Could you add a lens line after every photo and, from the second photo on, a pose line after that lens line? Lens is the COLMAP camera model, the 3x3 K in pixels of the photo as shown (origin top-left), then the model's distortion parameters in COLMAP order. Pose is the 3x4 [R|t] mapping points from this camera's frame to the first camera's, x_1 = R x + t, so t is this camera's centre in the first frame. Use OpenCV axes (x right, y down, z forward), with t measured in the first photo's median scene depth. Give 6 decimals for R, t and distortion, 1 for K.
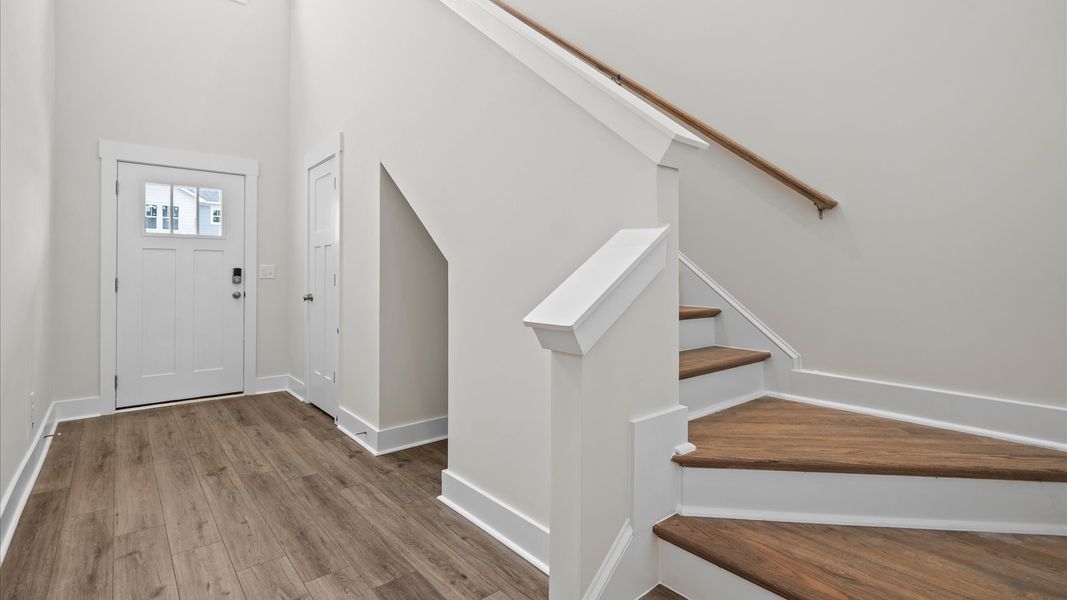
lens RADIAL K [[484.8, 0, 535.7], [0, 484.8, 273.6], [0, 0, 1]] dist [0.001006, 0.000081]
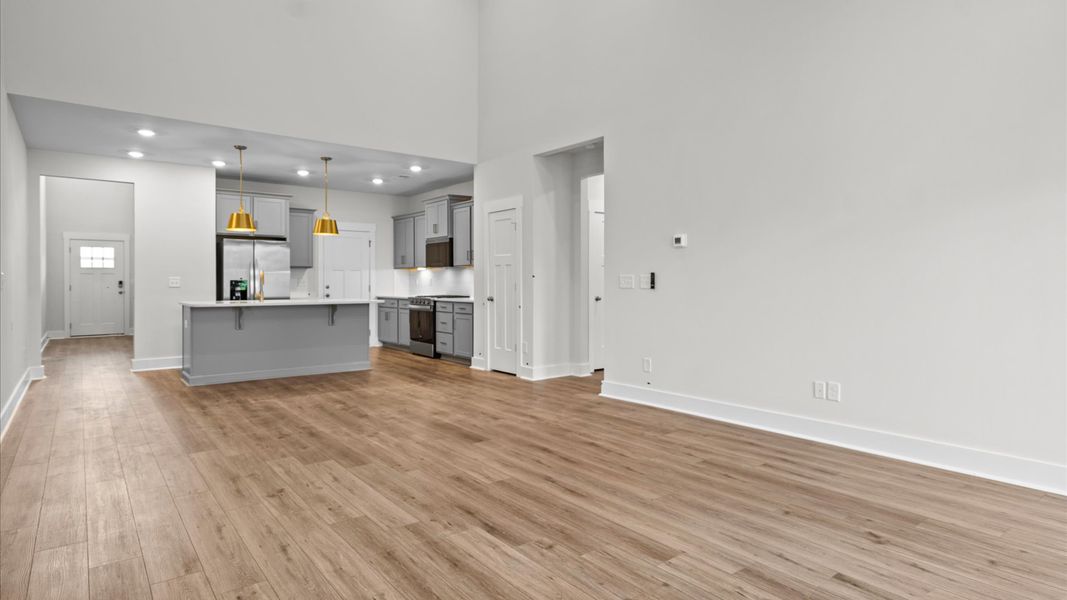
lens RADIAL K [[574.4, 0, 534.8], [0, 574.4, 286.8], [0, 0, 1]] dist [0.002300, 0.000498]
pose [[0.999074, -0.003498, -0.042874, 1.689670], [0.003830, 0.999963, 0.007671, 0.004511], [0.042845, -0.007828, 0.999051, -1.897515]]
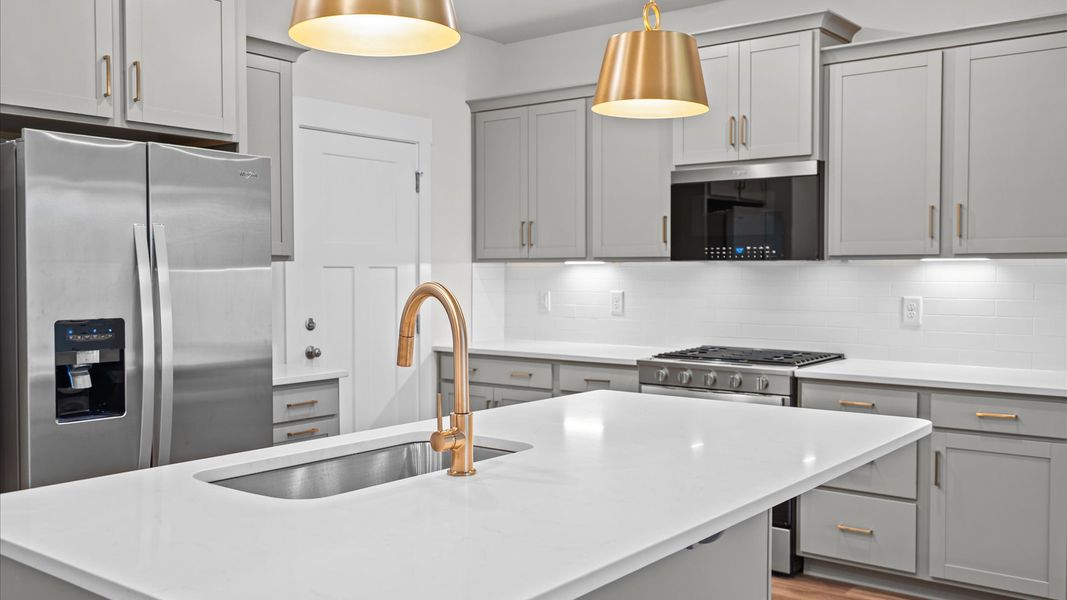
lens RADIAL K [[939.1, 0, 533.5], [0, 939.1, 300.0], [0, 0, 1]] dist [0.013340, 0.002242]
pose [[0.980962, -0.010006, 0.193942, 0.747615], [0.004332, 0.999551, 0.029657, -0.043610], [-0.194151, -0.028253, 0.980565, -0.696313]]
